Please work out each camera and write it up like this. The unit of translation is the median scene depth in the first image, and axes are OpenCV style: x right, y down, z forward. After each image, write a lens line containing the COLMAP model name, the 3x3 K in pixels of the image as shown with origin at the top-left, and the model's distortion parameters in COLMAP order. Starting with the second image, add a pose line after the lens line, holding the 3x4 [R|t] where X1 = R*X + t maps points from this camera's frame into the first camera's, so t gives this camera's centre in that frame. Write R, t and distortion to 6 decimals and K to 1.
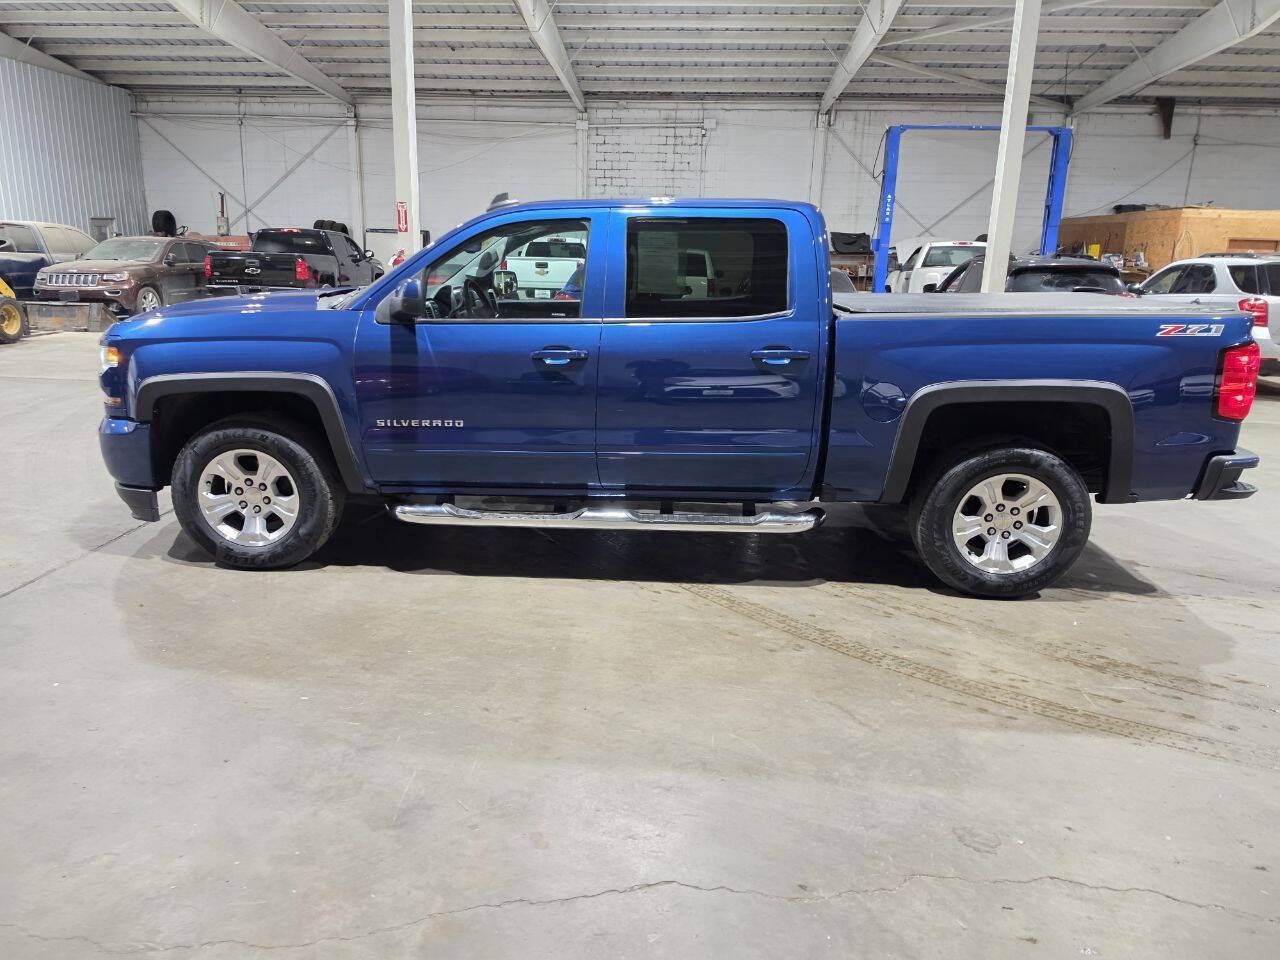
lens RADIAL K [[882.0, 0, 627.2], [0, 882.0, 470.3], [0, 0, 1]] dist [0.058130, -0.073946]
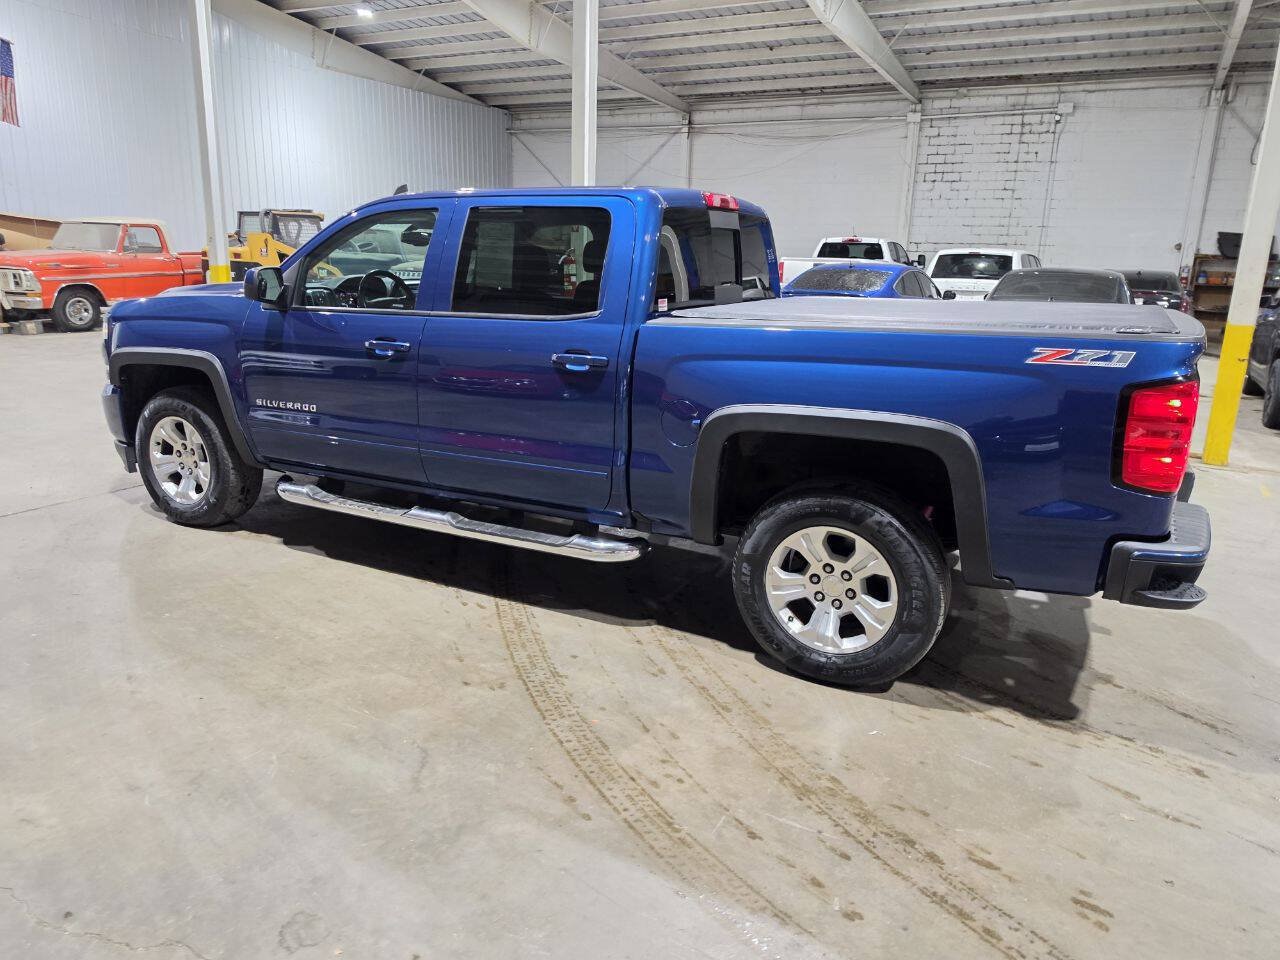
lens RADIAL K [[886.7, 0, 634.5], [0, 886.7, 464.1], [0, 0, 1]] dist [0.065703, -0.083524]
pose [[0.906971, 0.104022, -0.408146, 0.555847], [-0.108669, 0.994007, 0.011857, -0.039620], [0.406934, 0.033599, 0.912839, 0.194532]]
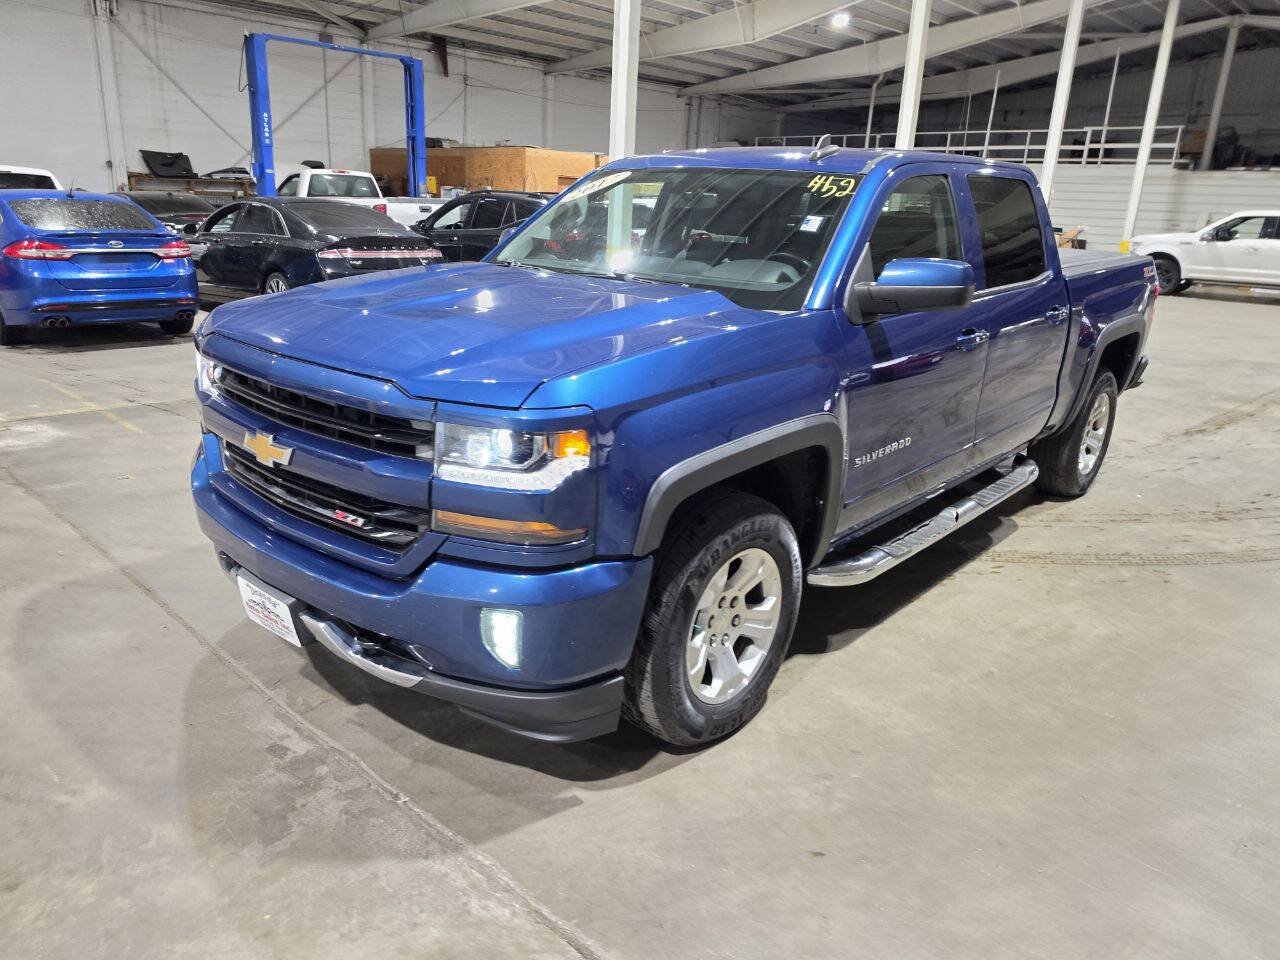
lens RADIAL K [[888.7, 0, 627.7], [0, 888.7, 474.8], [0, 0, 1]] dist [0.061441, -0.080198]
pose [[0.634660, -0.223961, 0.739627, -0.902455], [0.160127, 0.974425, 0.157657, -0.180903], [-0.756020, 0.018376, 0.654290, 0.639164]]
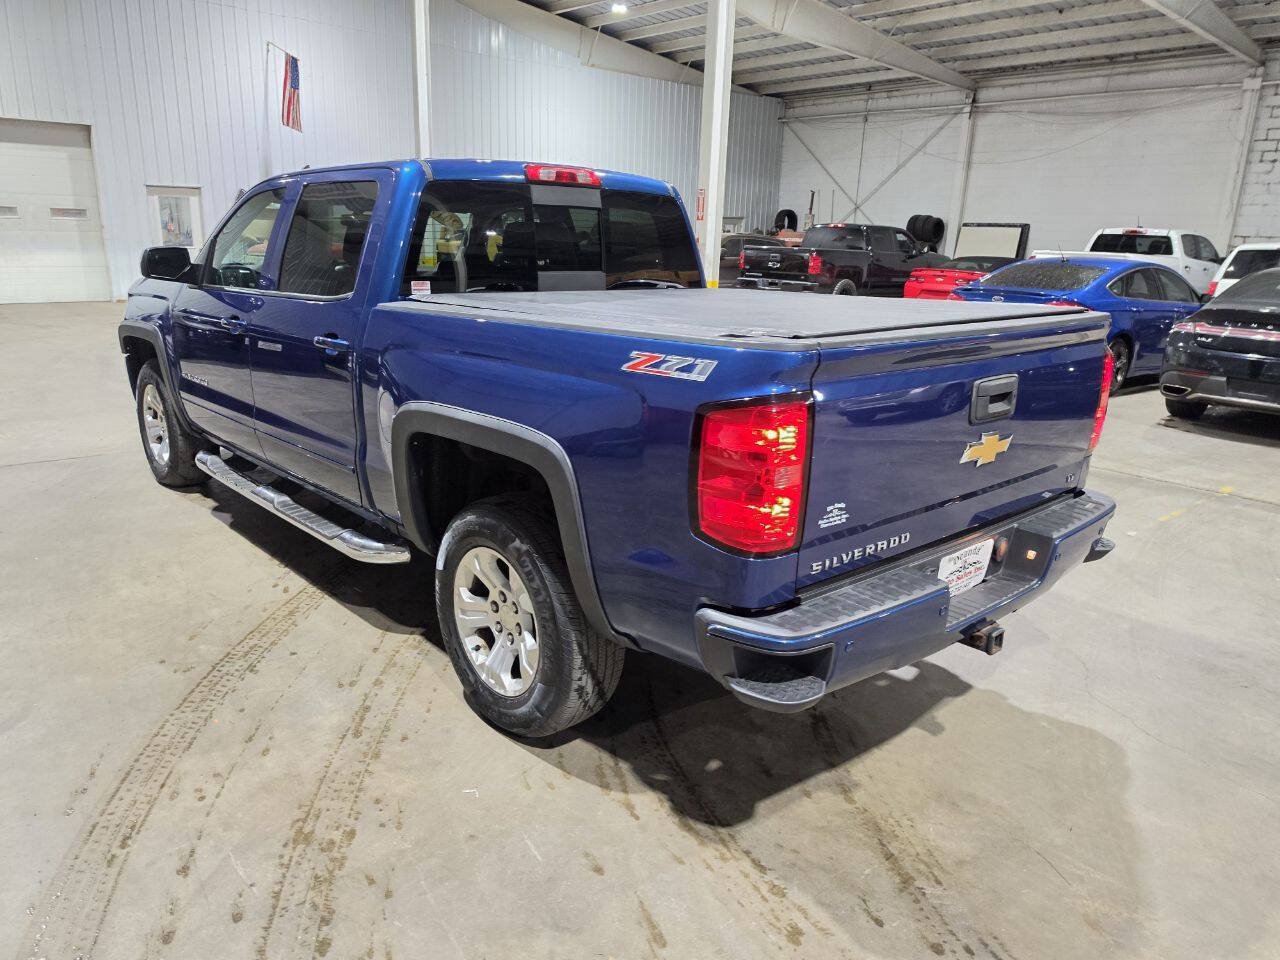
lens RADIAL K [[897.4, 0, 640.0], [0, 897.4, 480.0], [0, 0, 1]] dist [0.042245, -0.043135]
pose [[0.706194, 0.189574, -0.682167, 0.917824], [-0.184816, 0.979441, 0.080861, -0.118087], [0.683471, 0.068972, 0.726712, 0.541139]]
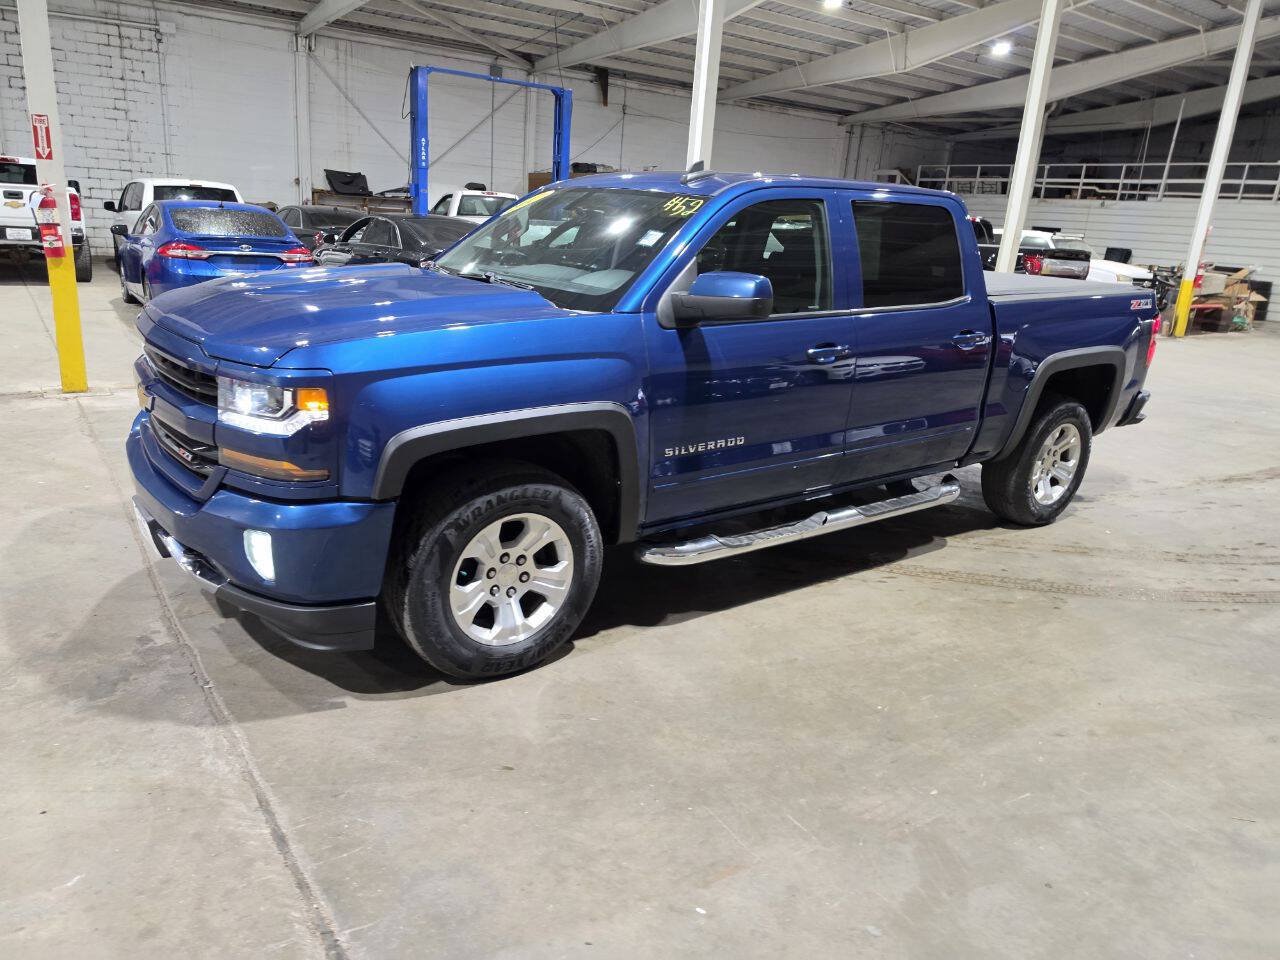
lens RADIAL K [[882.0, 0, 627.2], [0, 882.0, 470.3], [0, 0, 1]] dist [0.058130, -0.073946]
pose [[0.775644, -0.147909, 0.613596, -0.771277], [0.105188, 0.988851, 0.105397, -0.120566], [-0.622344, -0.017208, 0.782554, 0.380960]]
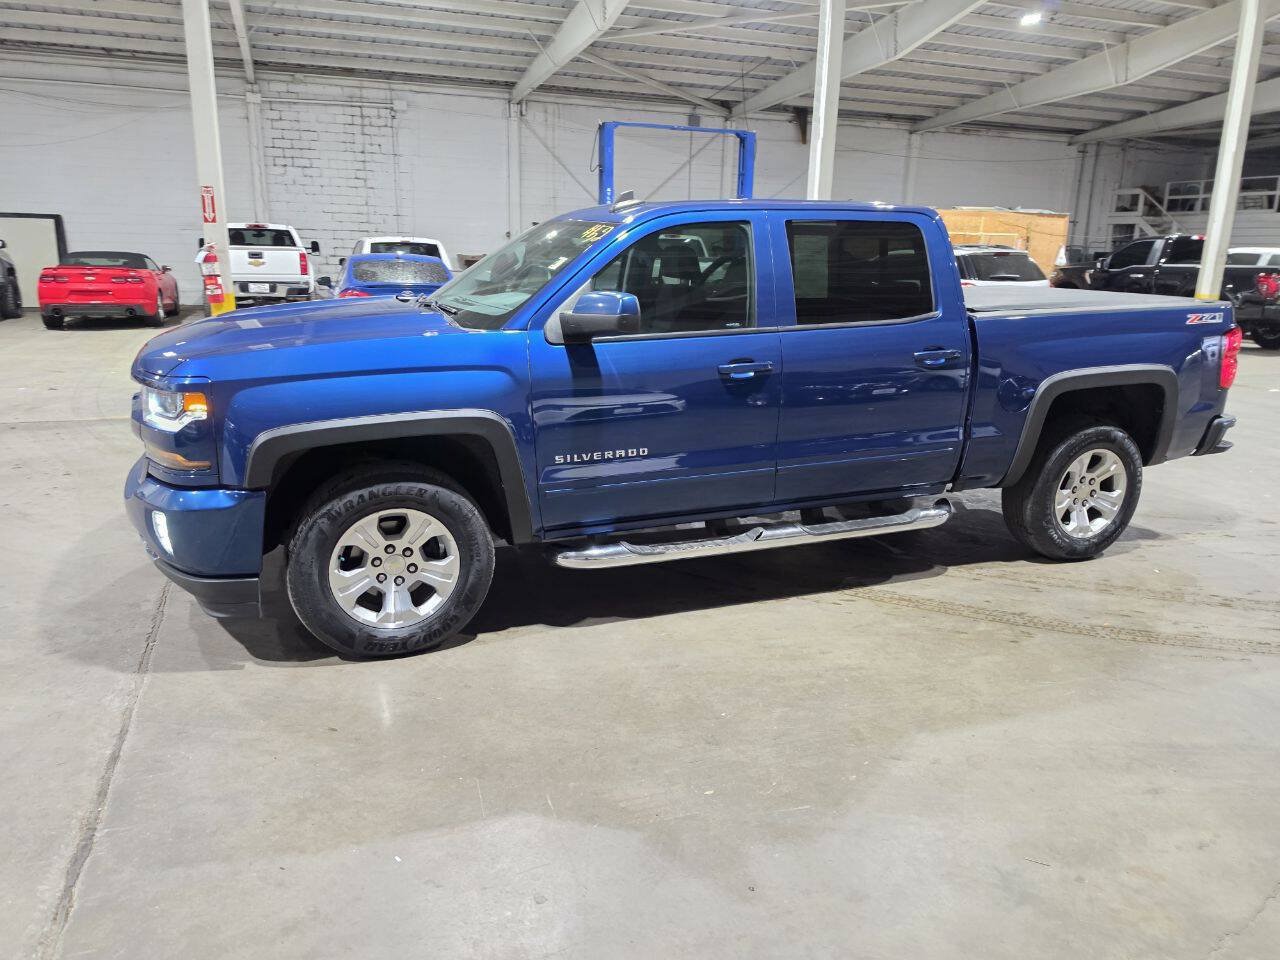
lens RADIAL K [[887.6, 0, 631.3], [0, 887.6, 460.7], [0, 0, 1]] dist [0.053759, -0.068914]
pose [[0.911017, -0.098948, 0.400322, -0.537861], [0.097553, 0.994943, 0.023919, -0.063235], [-0.400664, 0.017262, 0.916063, 0.177870]]
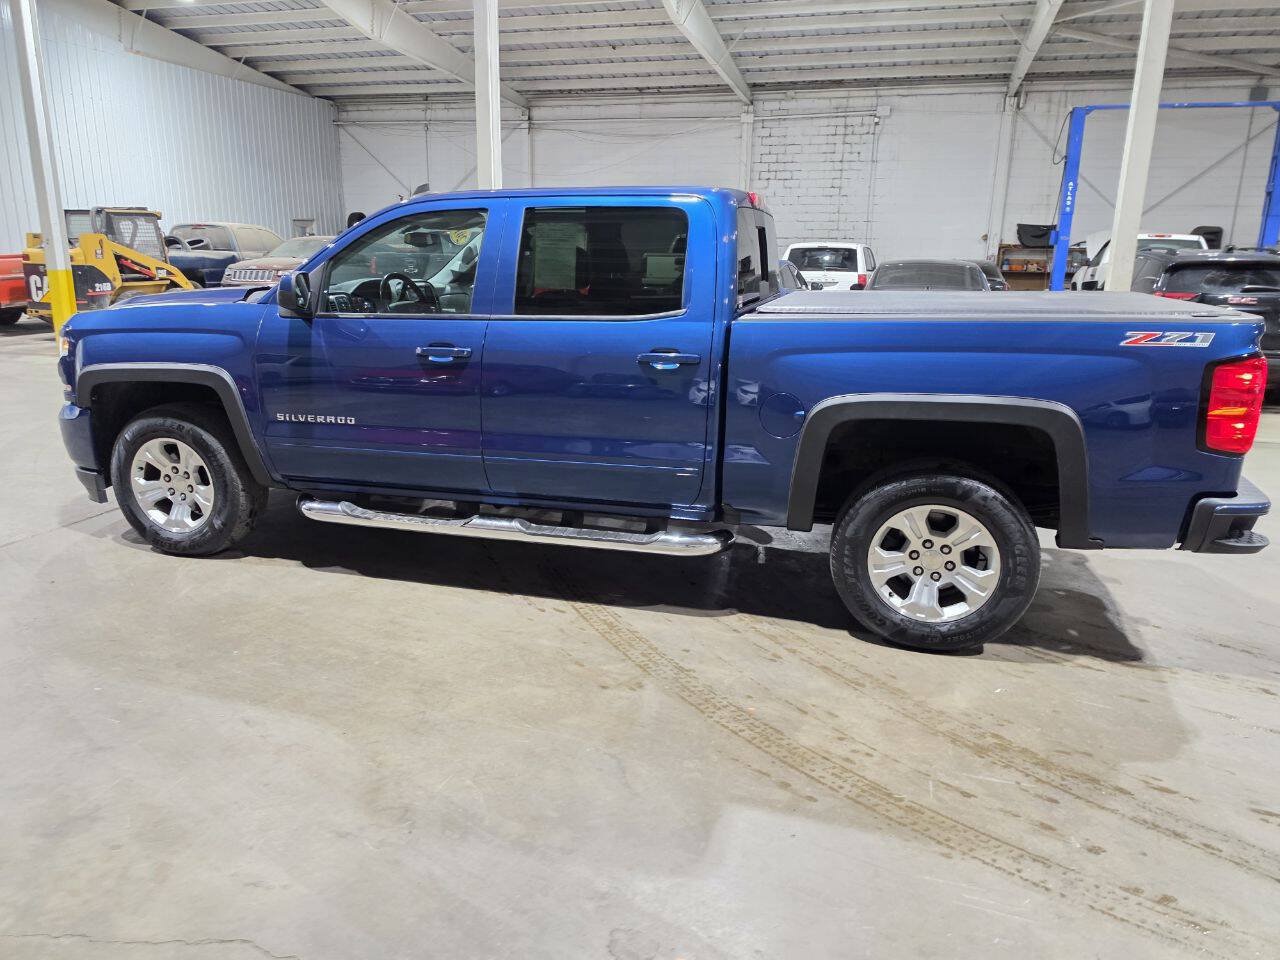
lens RADIAL K [[884.6, 0, 632.9], [0, 884.6, 463.0], [0, 0, 1]] dist [0.067251, -0.088505]
pose [[0.974609, 0.048119, -0.218682, 0.315444], [-0.049309, 0.998784, 0.000016, -0.020564], [0.218417, 0.010767, 0.975796, 0.104511]]
